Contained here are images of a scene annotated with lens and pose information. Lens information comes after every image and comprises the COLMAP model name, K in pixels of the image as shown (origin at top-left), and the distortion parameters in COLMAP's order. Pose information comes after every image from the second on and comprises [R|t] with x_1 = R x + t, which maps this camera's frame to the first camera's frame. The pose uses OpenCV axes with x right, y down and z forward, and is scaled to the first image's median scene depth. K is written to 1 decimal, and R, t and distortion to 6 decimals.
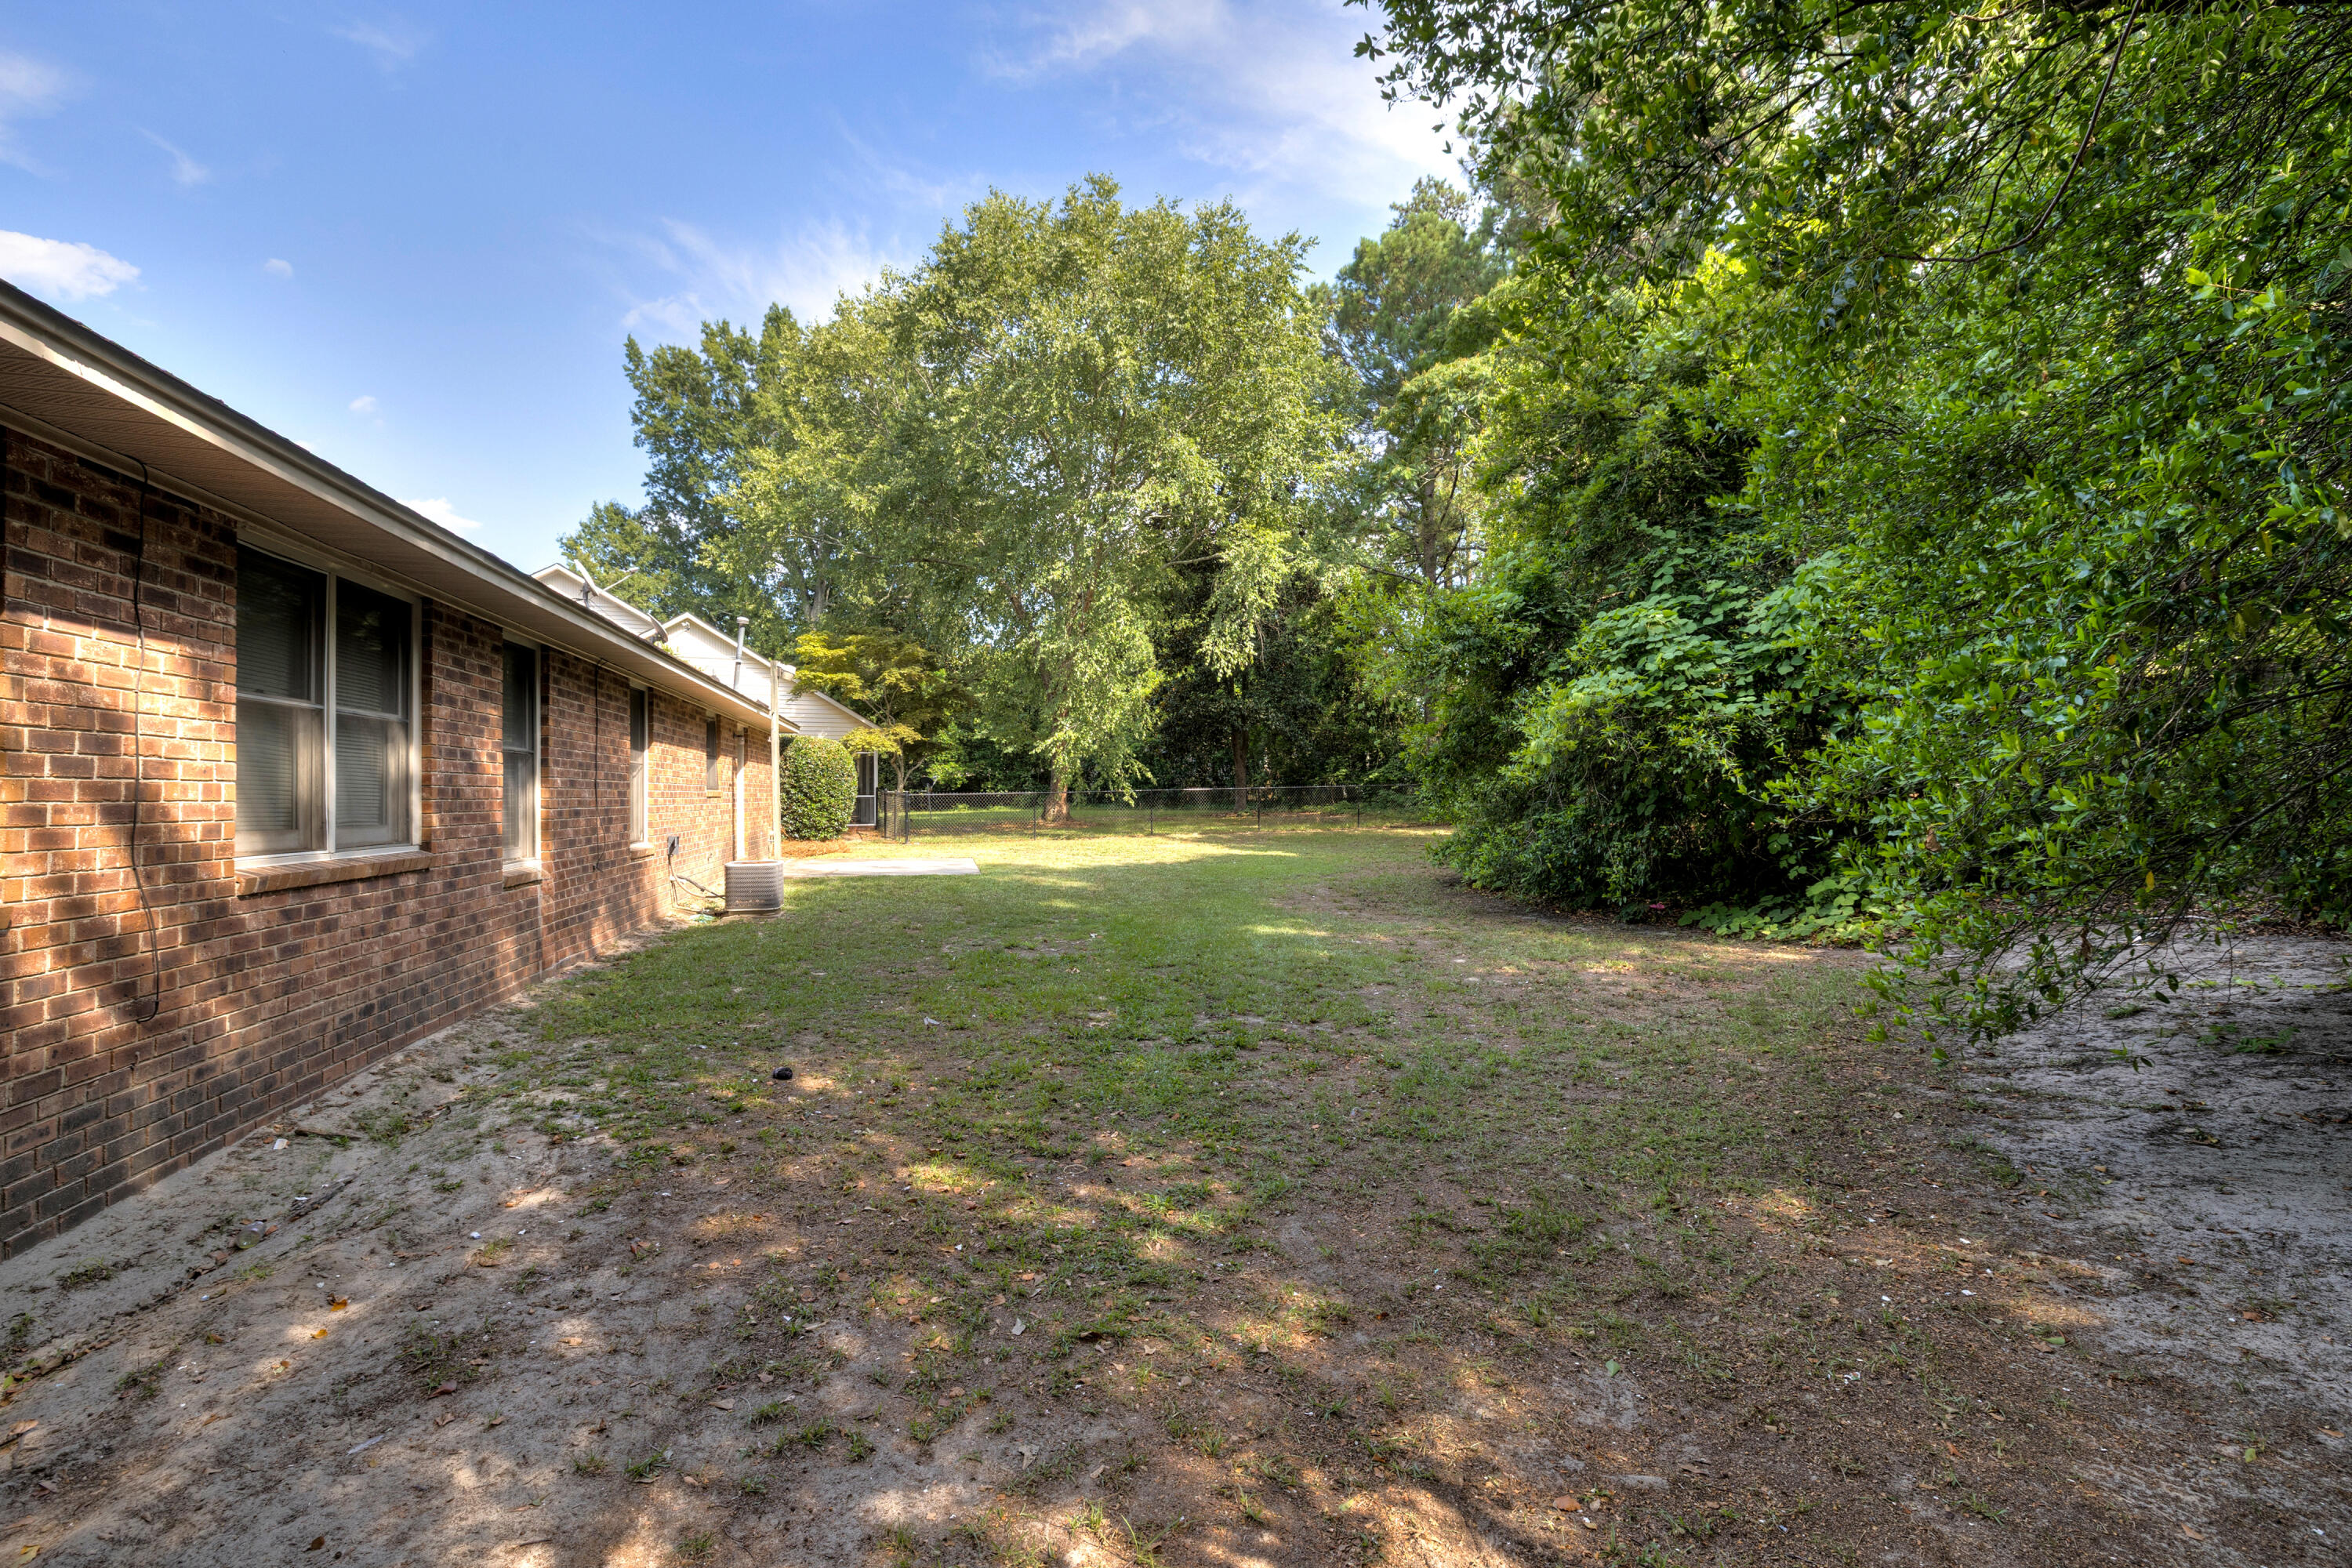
lens RADIAL K [[1018.7, 0, 1172.9], [0, 1018.7, 777.8], [0, 0, 1]] dist [0.000514, 0.000570]
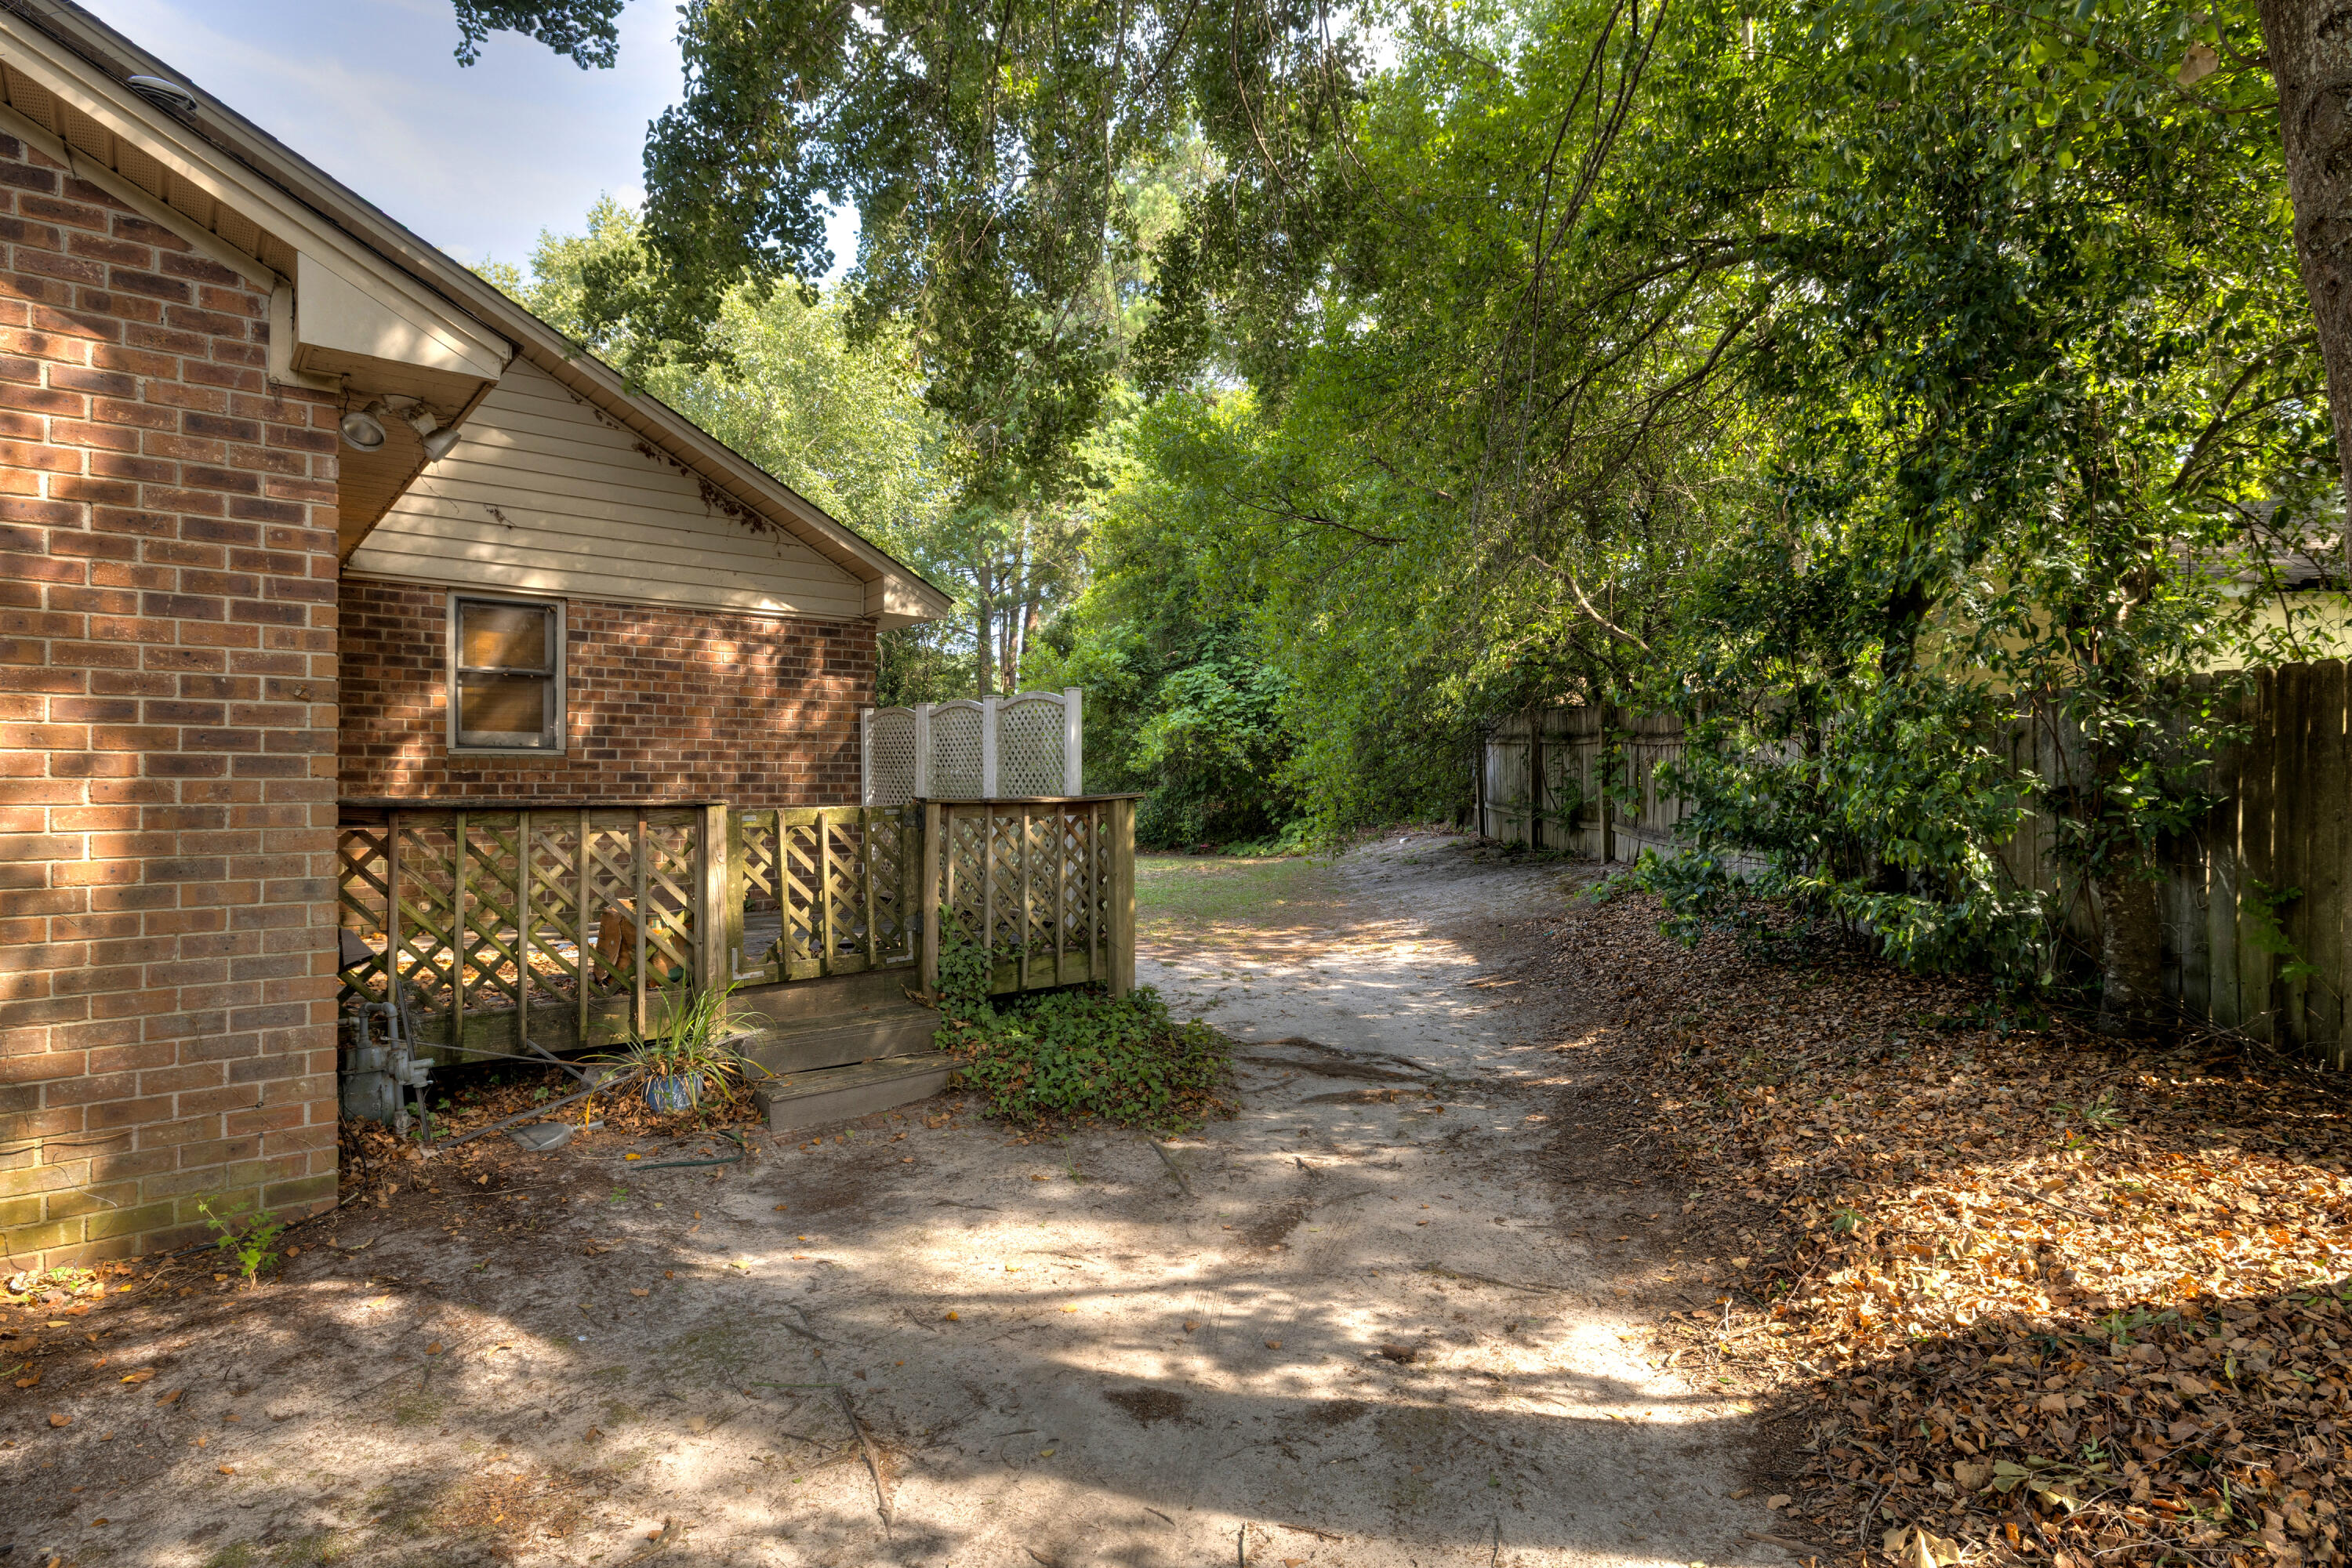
lens RADIAL K [[1225.3, 0, 1178.7], [0, 1225.3, 780.7], [0, 0, 1]] dist [-0.000248, 0.000000]
pose [[0.887921, -0.000821, 0.459995, -0.669961], [-0.001447, 0.999988, 0.004578, 0.012667], [-0.459993, -0.004730, 0.887910, -1.055963]]
